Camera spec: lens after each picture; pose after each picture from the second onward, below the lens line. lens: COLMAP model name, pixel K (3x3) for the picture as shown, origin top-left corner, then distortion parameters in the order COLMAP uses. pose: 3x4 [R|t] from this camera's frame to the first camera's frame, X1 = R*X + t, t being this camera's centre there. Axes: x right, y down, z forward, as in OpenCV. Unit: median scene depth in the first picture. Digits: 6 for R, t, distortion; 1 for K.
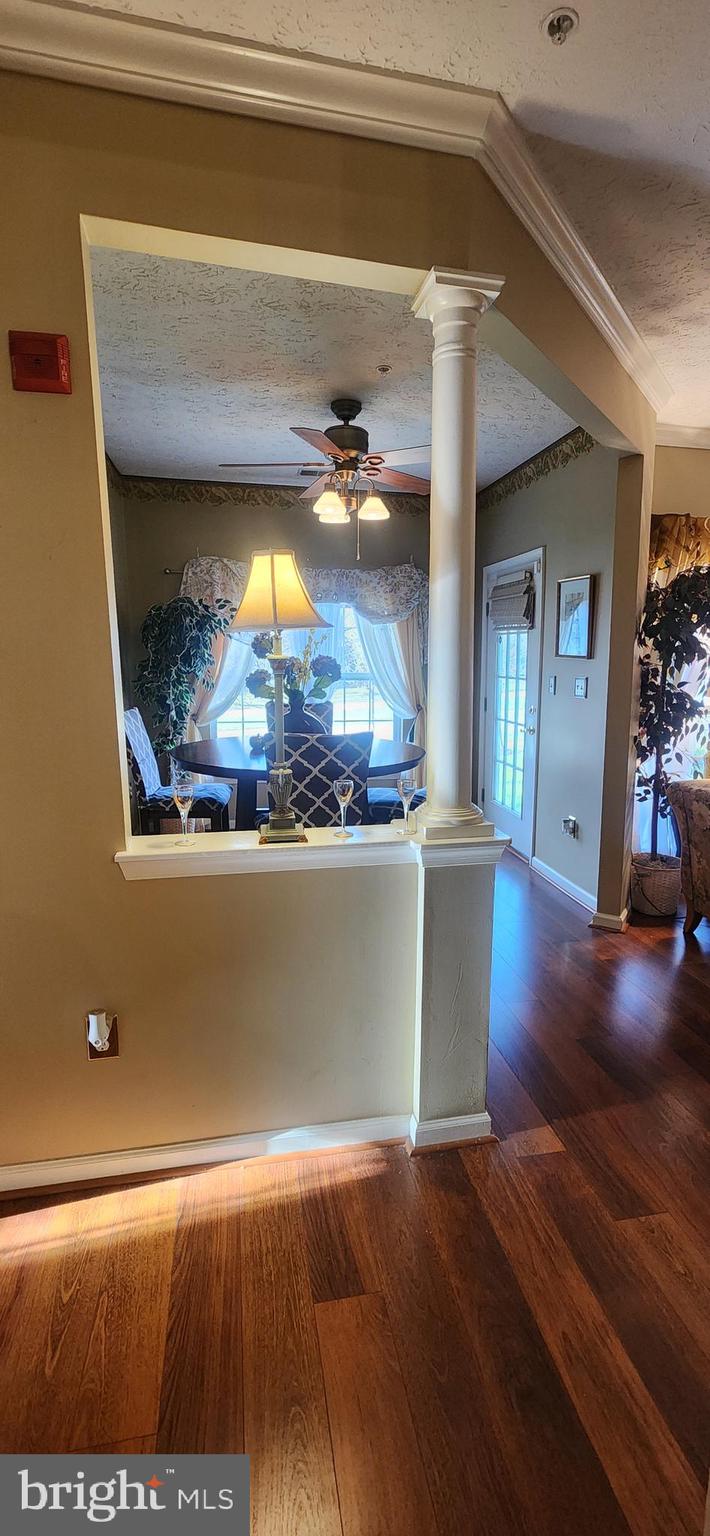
lens RADIAL K [[657.4, 0, 374.0], [0, 657.4, 763.2], [0, 0, 1]] dist [0.002110, 0.000243]
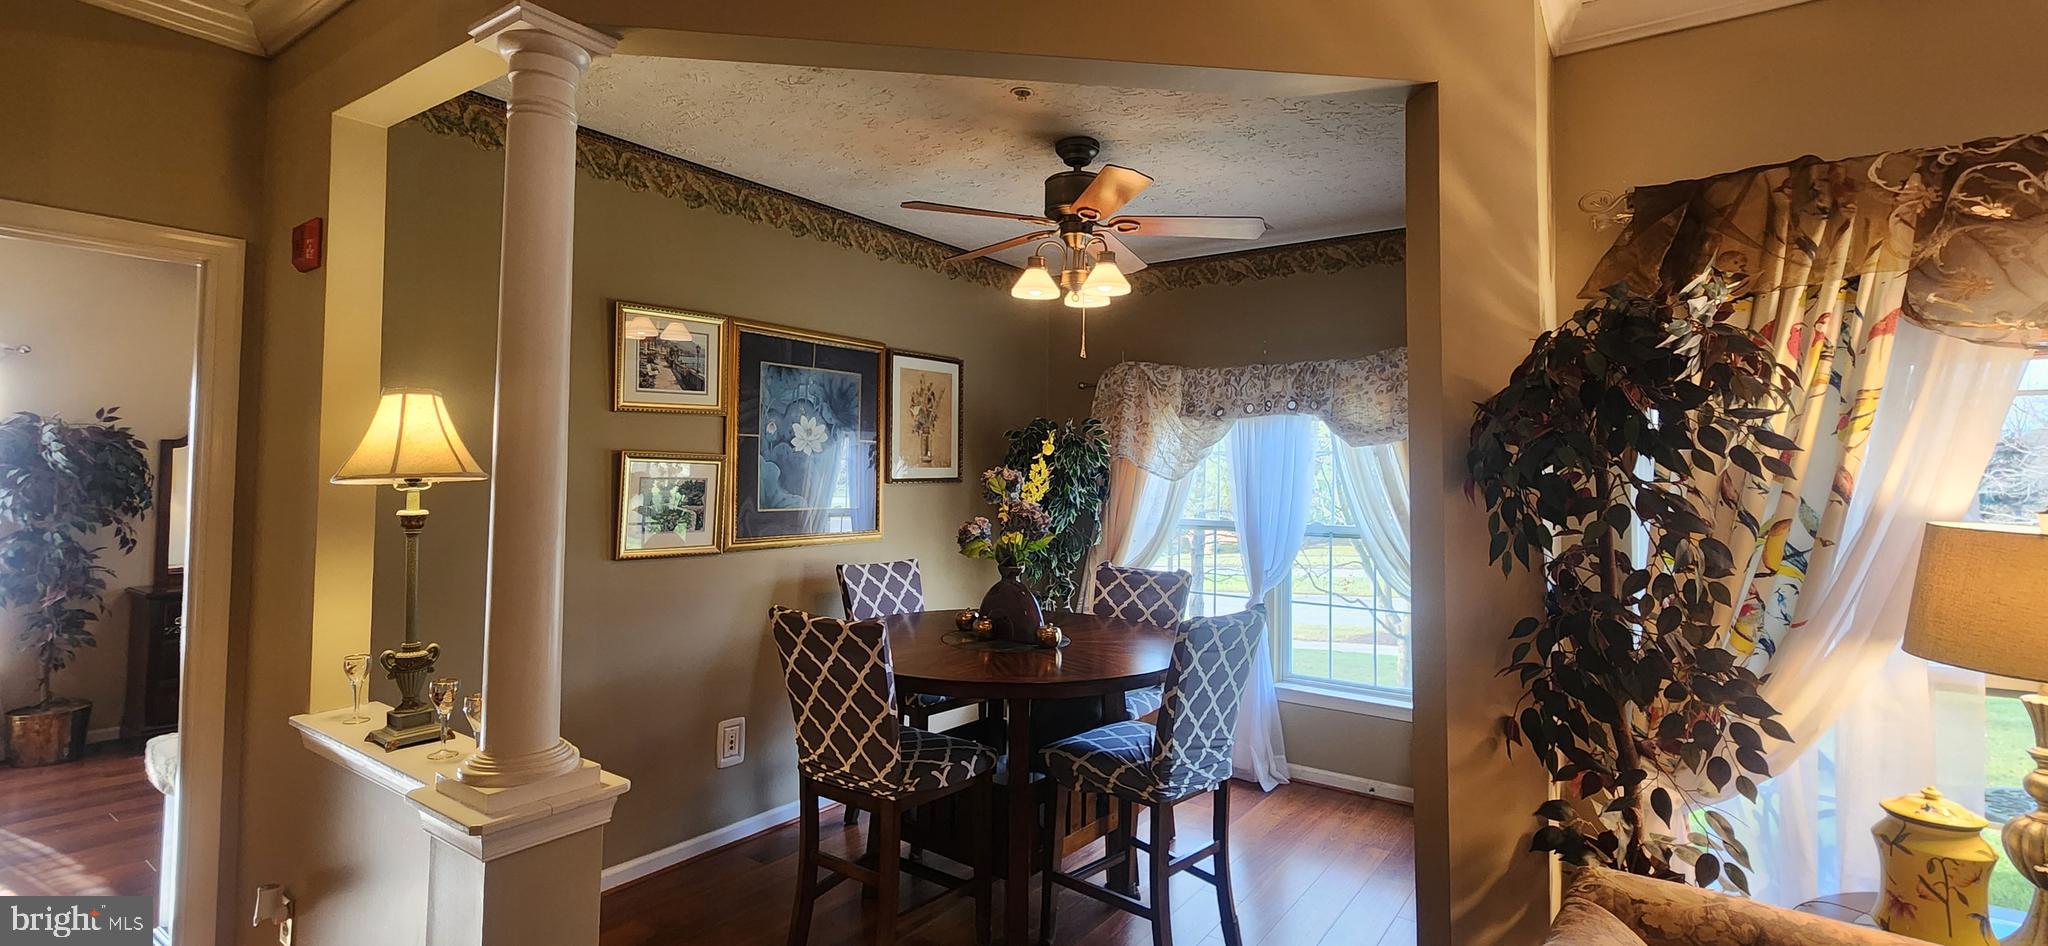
lens RADIAL K [[876.6, 0, 1030.2], [0, 876.6, 442.2], [0, 0, 1]] dist [0.002110, 0.000243]
pose [[0.690569, -0.023964, -0.722870, 0.394659], [-0.127014, 0.979901, -0.153823, -0.057620], [0.712027, 0.198040, 0.673645, 0.268100]]
